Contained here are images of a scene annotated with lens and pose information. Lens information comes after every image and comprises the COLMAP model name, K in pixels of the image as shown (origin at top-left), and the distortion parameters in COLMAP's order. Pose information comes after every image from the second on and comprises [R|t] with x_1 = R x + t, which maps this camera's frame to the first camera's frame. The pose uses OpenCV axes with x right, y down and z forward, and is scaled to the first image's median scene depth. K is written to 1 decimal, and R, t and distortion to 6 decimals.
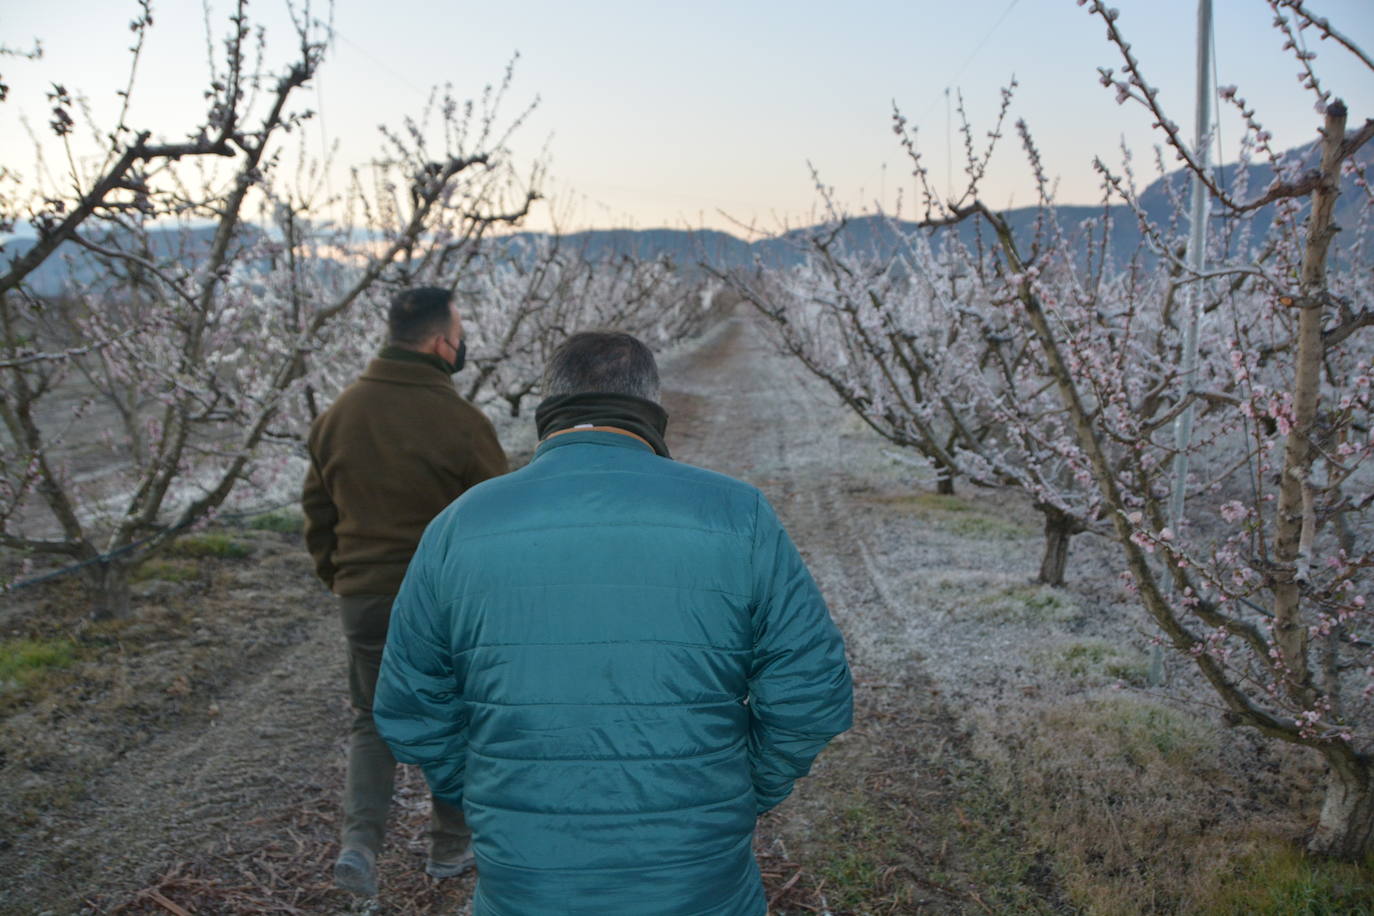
lens RADIAL K [[1050.2, 0, 681.7], [0, 1050.2, 457.2], [0, 0, 1]] dist [-0.169863, 0.108142]
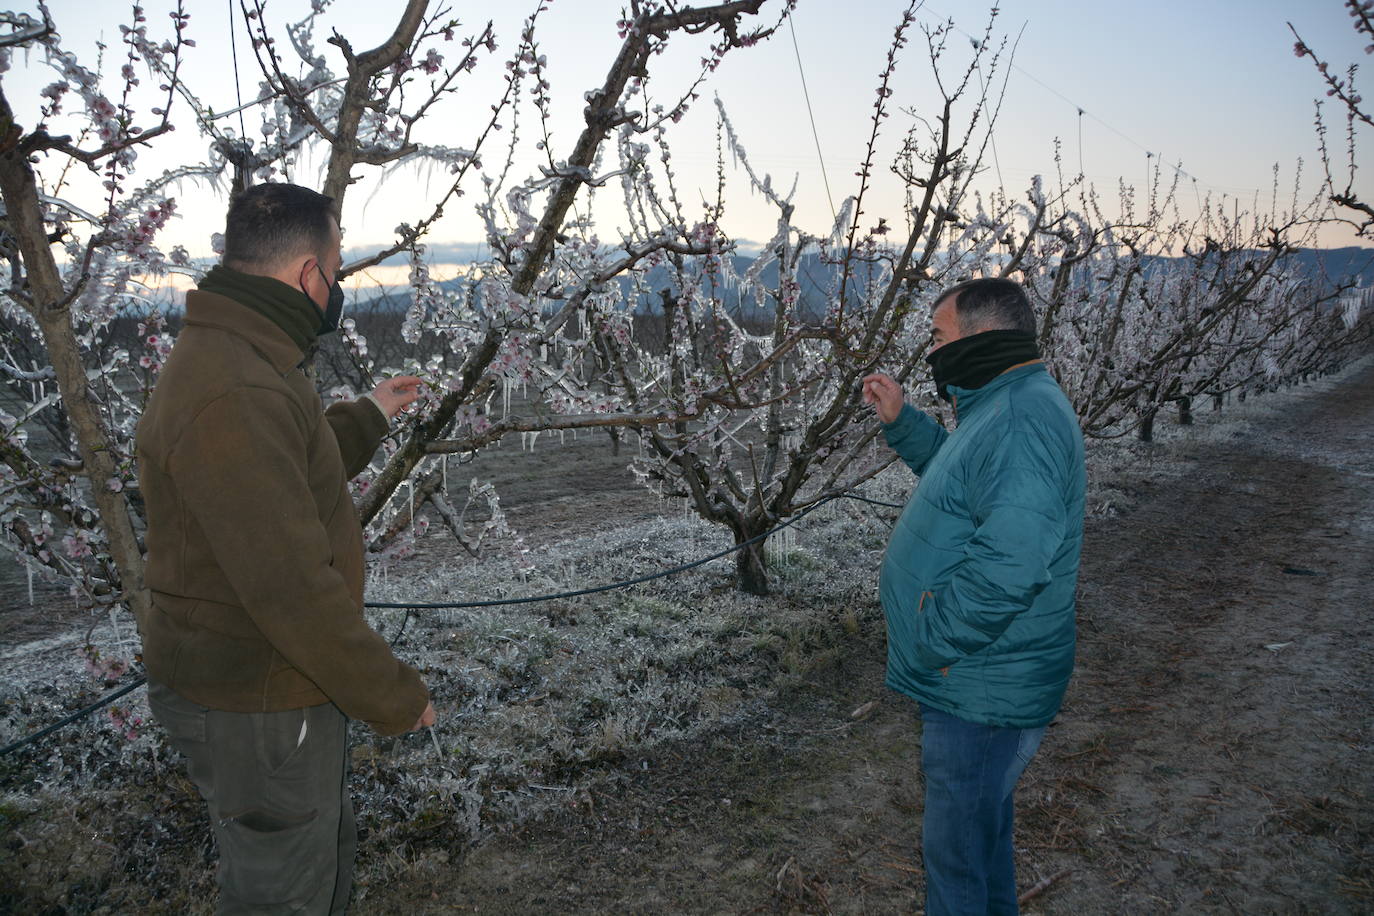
lens RADIAL K [[1060.5, 0, 677.3], [0, 1060.5, 457.4], [0, 0, 1]] dist [-0.168082, 0.116496]
pose [[0.846340, 0.058225, -0.529450, 0.029469], [-0.071762, 0.997409, -0.005025, -0.154309], [0.527786, 0.042247, 0.848326, 1.341184]]
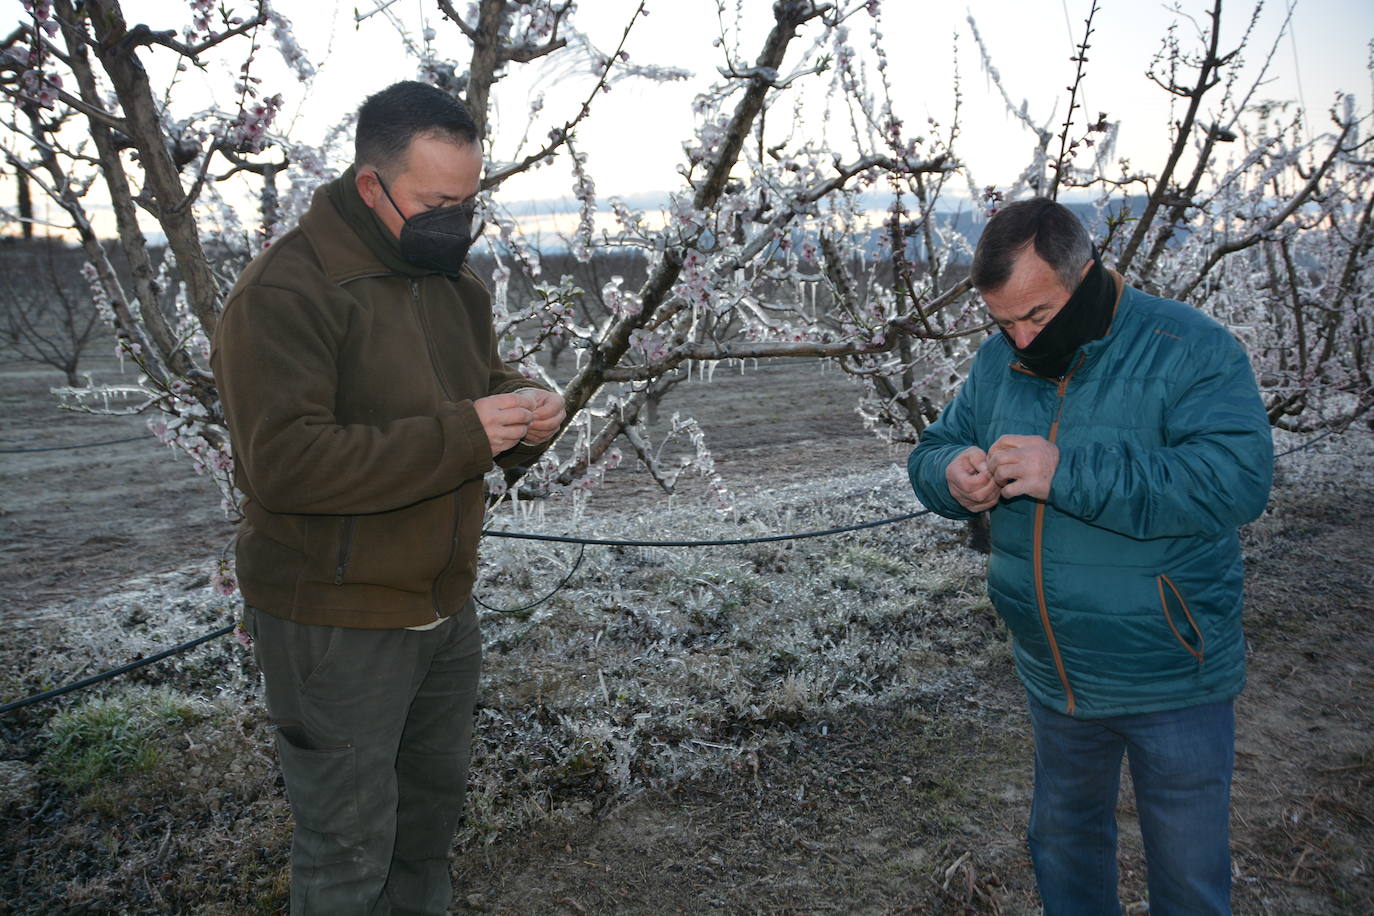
lens RADIAL K [[1058.0, 0, 683.7], [0, 1058.0, 450.5], [0, 0, 1]] dist [-0.163713, 0.109110]
pose [[0.686578, 0.117837, -0.717444, 0.033670], [-0.106260, 0.992446, 0.061316, -0.151244], [0.719250, 0.034138, 0.693912, 1.426782]]
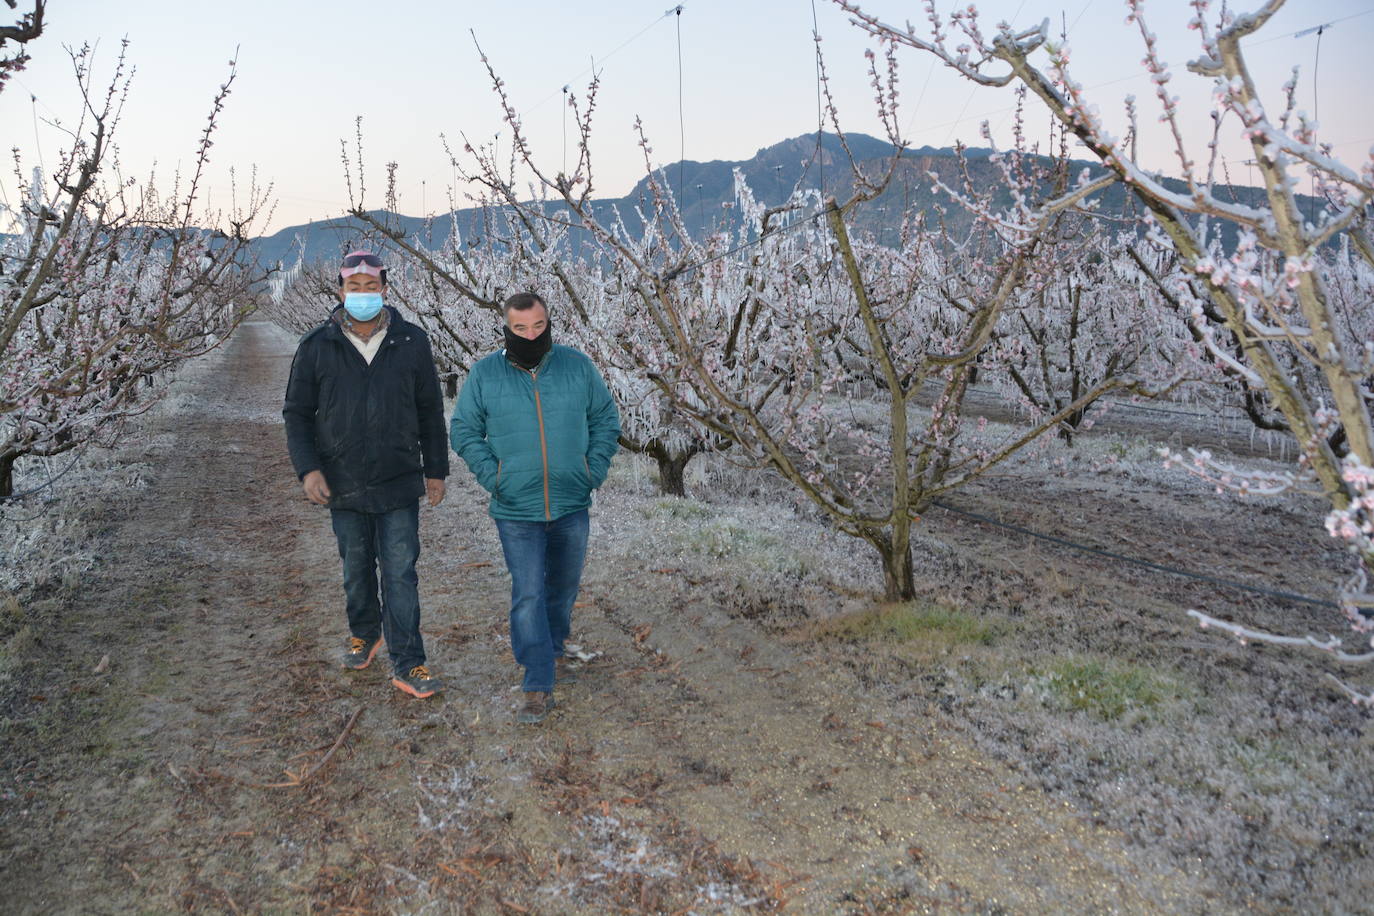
lens RADIAL K [[1063.5, 0, 680.2], [0, 1063.5, 454.1], [0, 0, 1]] dist [-0.164177, 0.114561]
pose [[0.897078, -0.078039, 0.434926, -0.208739], [0.078874, 0.996754, 0.016162, -0.127534], [-0.434775, 0.019806, 0.900321, 1.075982]]
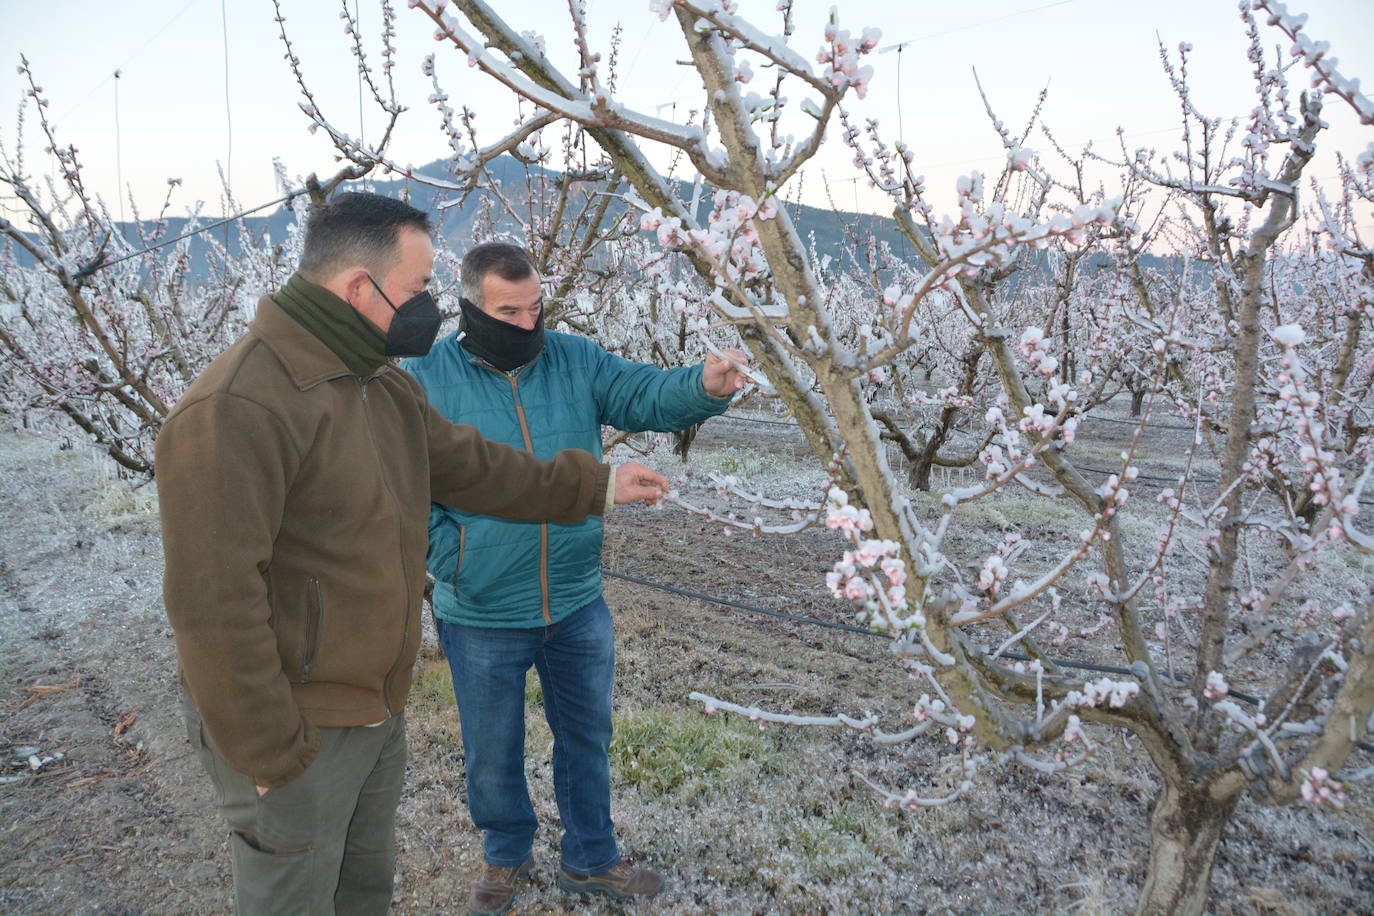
lens RADIAL K [[1060.5, 0, 677.3], [0, 1060.5, 457.4], [0, 0, 1]] dist [-0.168082, 0.116496]
pose [[0.712795, -0.101103, 0.694047, -0.015019], [0.110947, 0.993350, 0.030759, -0.121417], [-0.692542, 0.055078, 0.719272, 1.149078]]
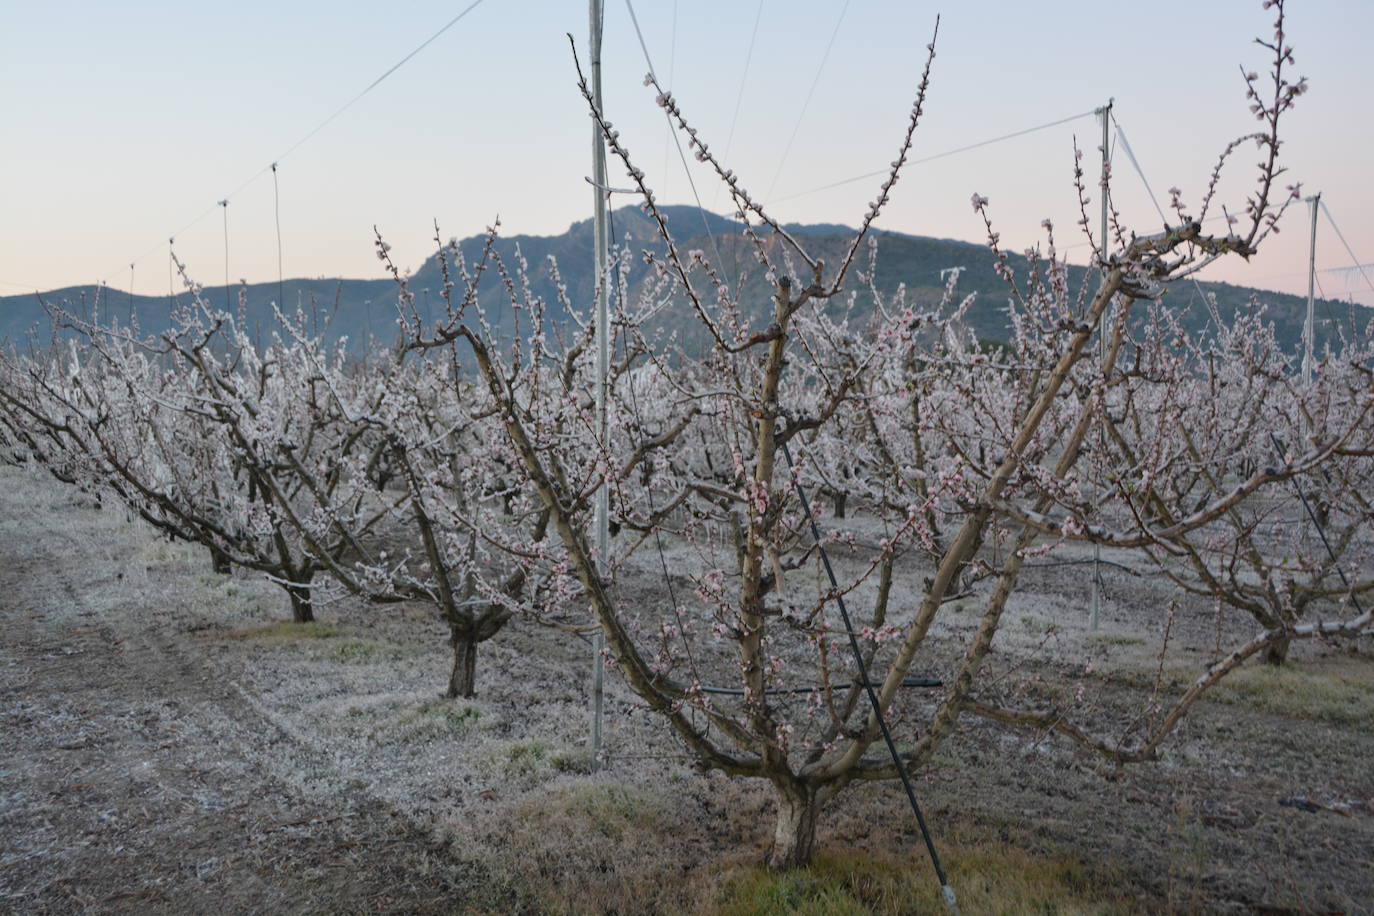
lens RADIAL K [[1283.3, 0, 674.9], [0, 1283.3, 463.1], [0, 0, 1]] dist [-0.103401, 0.180308]
pose [[0.818957, -0.037412, 0.572634, -0.206620], [0.092503, 0.993429, -0.067391, 0.007302], [-0.566350, 0.108161, 0.817036, -0.152206]]
